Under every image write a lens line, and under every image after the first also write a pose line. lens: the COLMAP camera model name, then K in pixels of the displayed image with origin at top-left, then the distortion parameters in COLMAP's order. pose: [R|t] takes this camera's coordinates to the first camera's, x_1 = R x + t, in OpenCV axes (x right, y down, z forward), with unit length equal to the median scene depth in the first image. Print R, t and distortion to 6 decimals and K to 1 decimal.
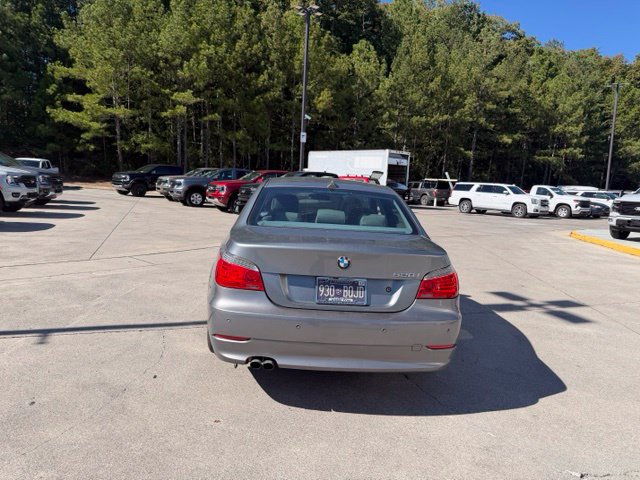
lens RADIAL K [[447.6, 0, 321.5], [0, 447.6, 243.9], [0, 0, 1]] dist [0.037303, -0.050629]
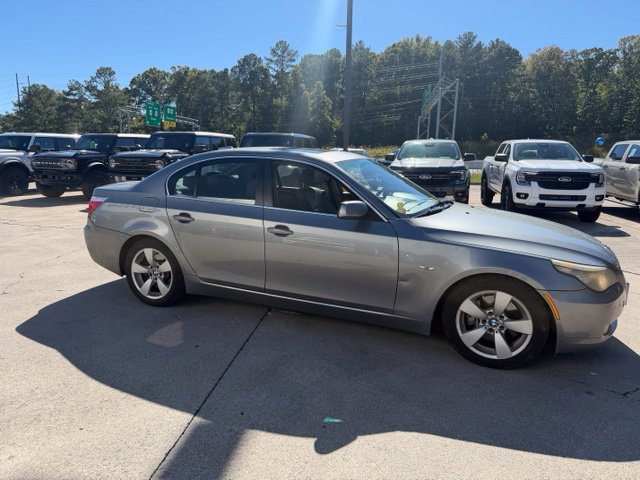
lens RADIAL K [[447.6, 0, 322.2], [0, 447.6, 240.5], [0, 0, 1]] dist [0.037303, -0.050629]
pose [[-0.440606, 0.102798, -0.891795, 0.111957], [-0.162889, 0.967776, 0.192034, -0.019778], [0.882798, 0.229876, -0.409663, 0.197116]]
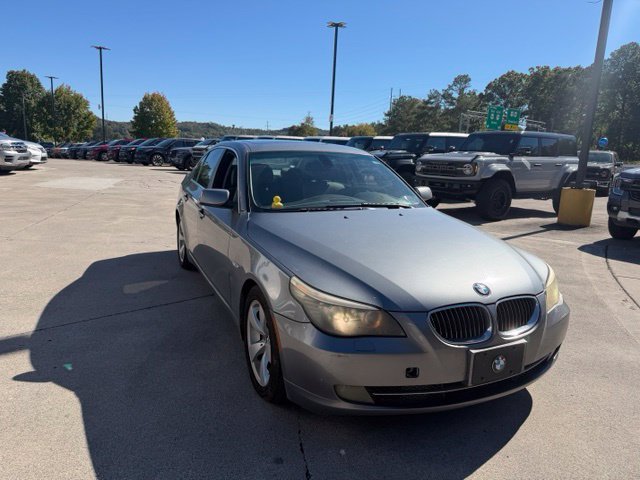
lens RADIAL K [[447.6, 0, 323.2], [0, 447.6, 244.7], [0, 0, 1]] dist [0.037303, -0.050629]
pose [[-0.923304, -0.012651, -0.383862, 0.040286], [-0.139446, 0.942297, 0.304353, -0.031629], [0.357862, 0.334538, -0.871791, 0.256825]]
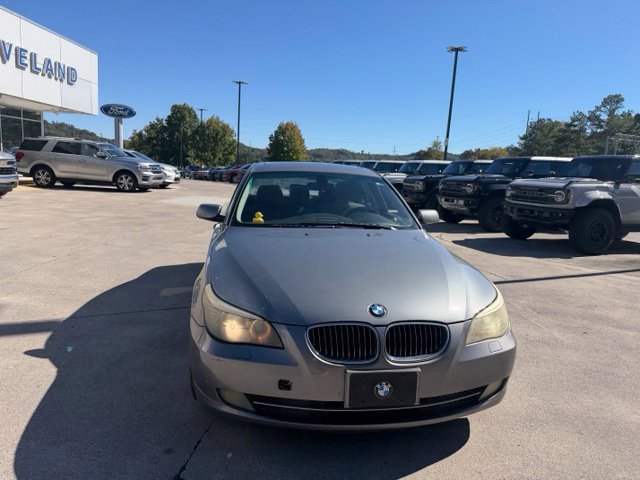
lens RADIAL K [[447.6, 0, 324.3], [0, 447.6, 243.7], [0, 0, 1]] dist [0.037303, -0.050629]
pose [[-0.988646, -0.085012, -0.123901, 0.011102], [-0.117667, 0.950821, 0.286520, -0.035034], [0.093450, 0.297846, -0.950029, 0.266663]]
